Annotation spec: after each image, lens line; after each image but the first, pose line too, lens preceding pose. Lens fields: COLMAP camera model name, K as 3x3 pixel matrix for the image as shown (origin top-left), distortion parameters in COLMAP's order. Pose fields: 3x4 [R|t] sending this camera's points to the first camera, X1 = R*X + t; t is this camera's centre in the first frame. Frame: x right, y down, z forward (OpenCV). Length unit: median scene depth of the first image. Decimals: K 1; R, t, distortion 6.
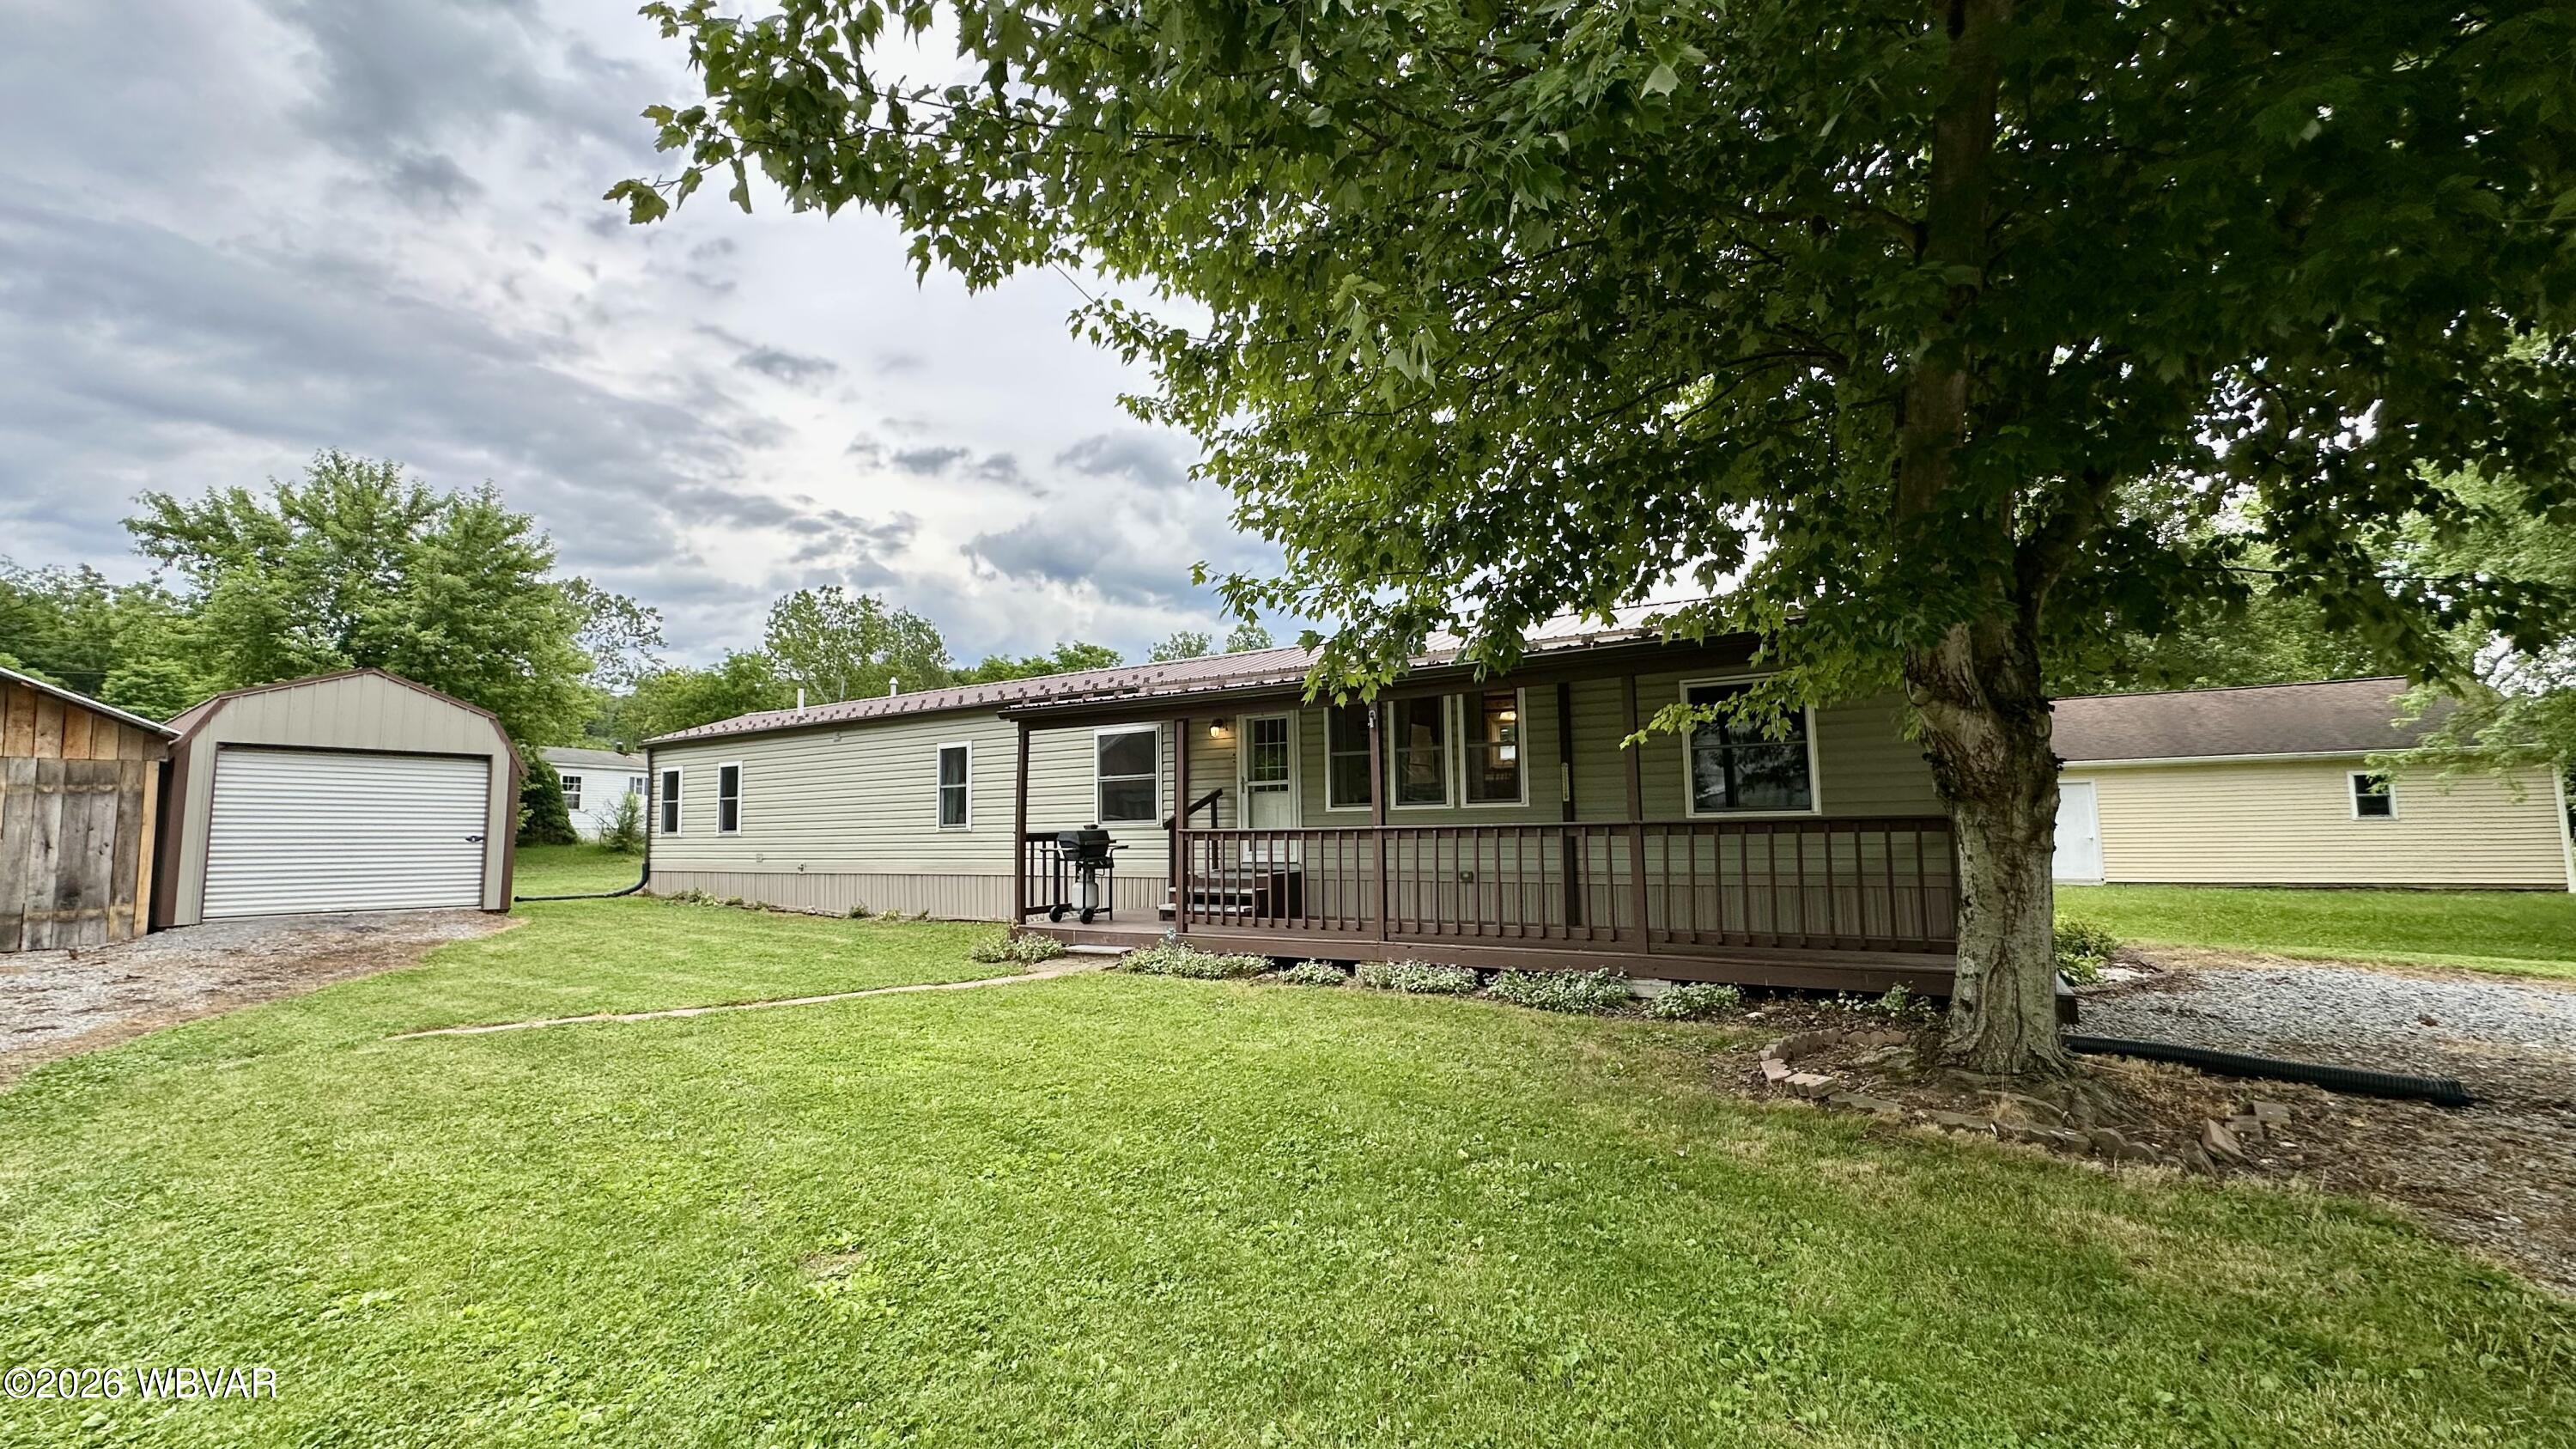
lens RADIAL K [[1027.1, 0, 1288.4], [0, 1027.1, 726.9], [0, 0, 1]] dist [-0.002366, 0.000338]
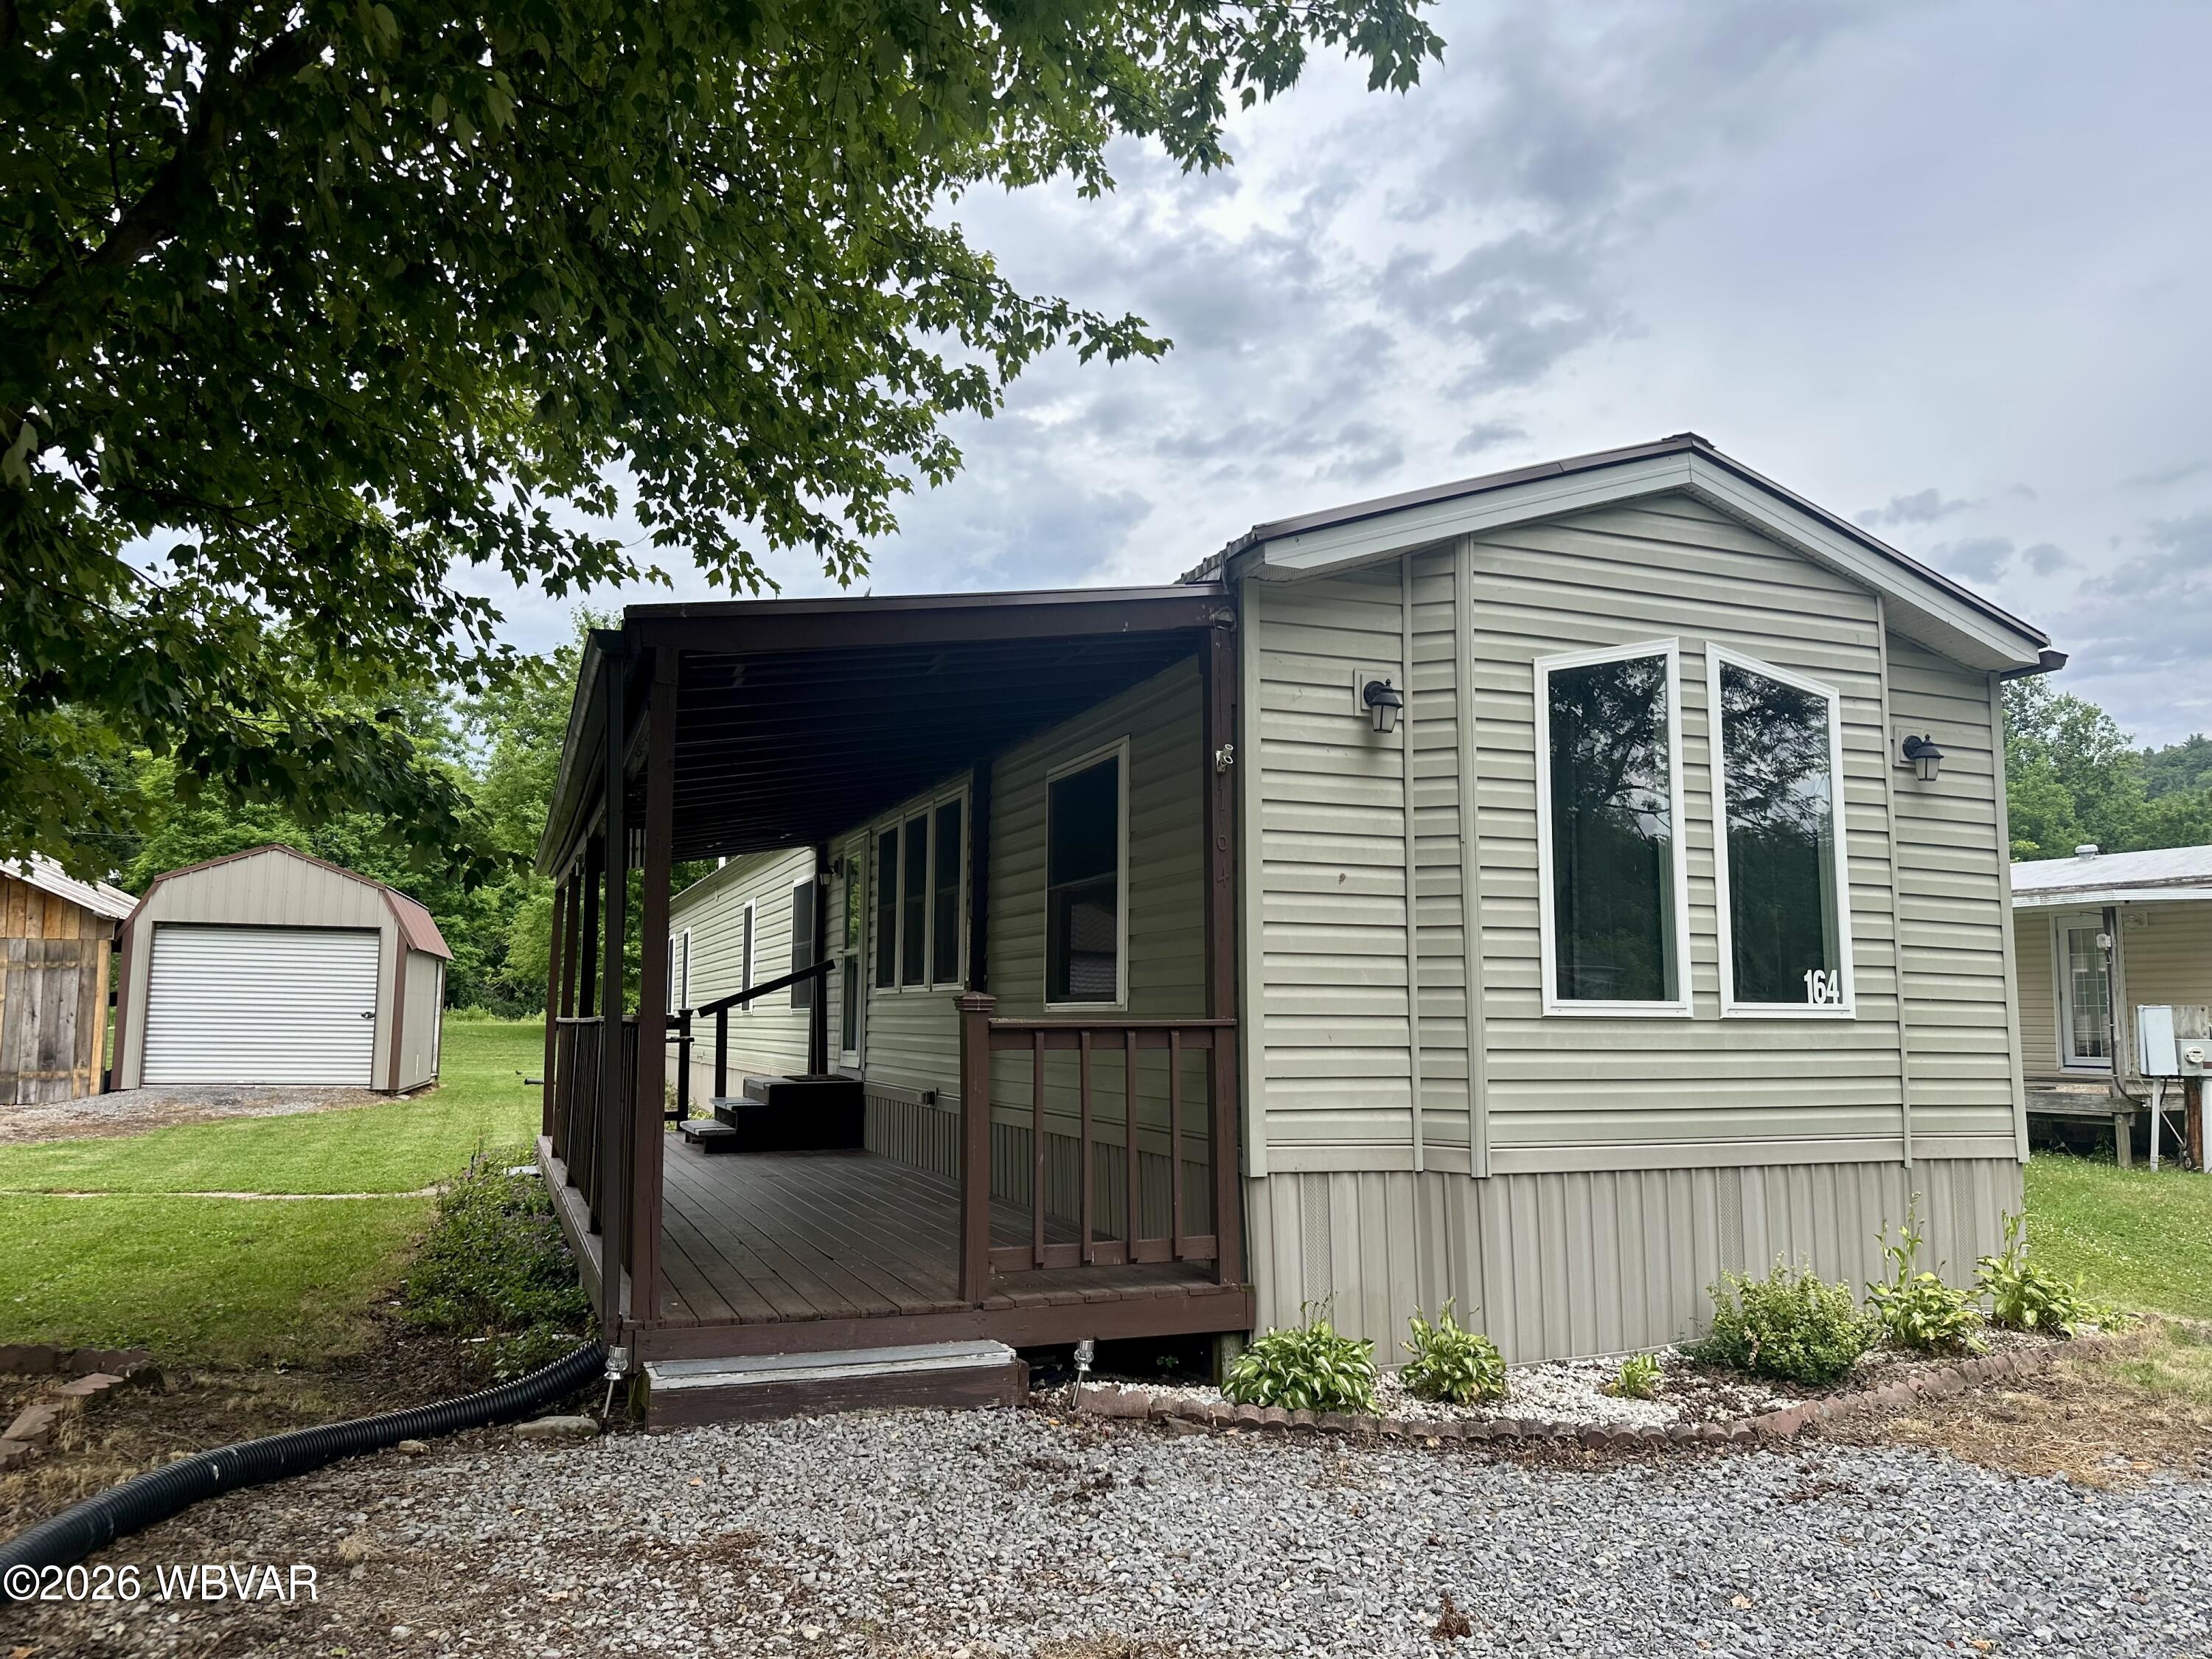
lens RADIAL K [[1572.9, 0, 1106.0], [0, 1572.9, 829.5], [0, 0, 1]] dist [0.000043, -0.007822]
pose [[0.802719, -0.054571, -0.593856, 0.525881], [0.044092, 0.998510, -0.032156, 0.011365], [0.594725, -0.000372, 0.803929, 0.187701]]
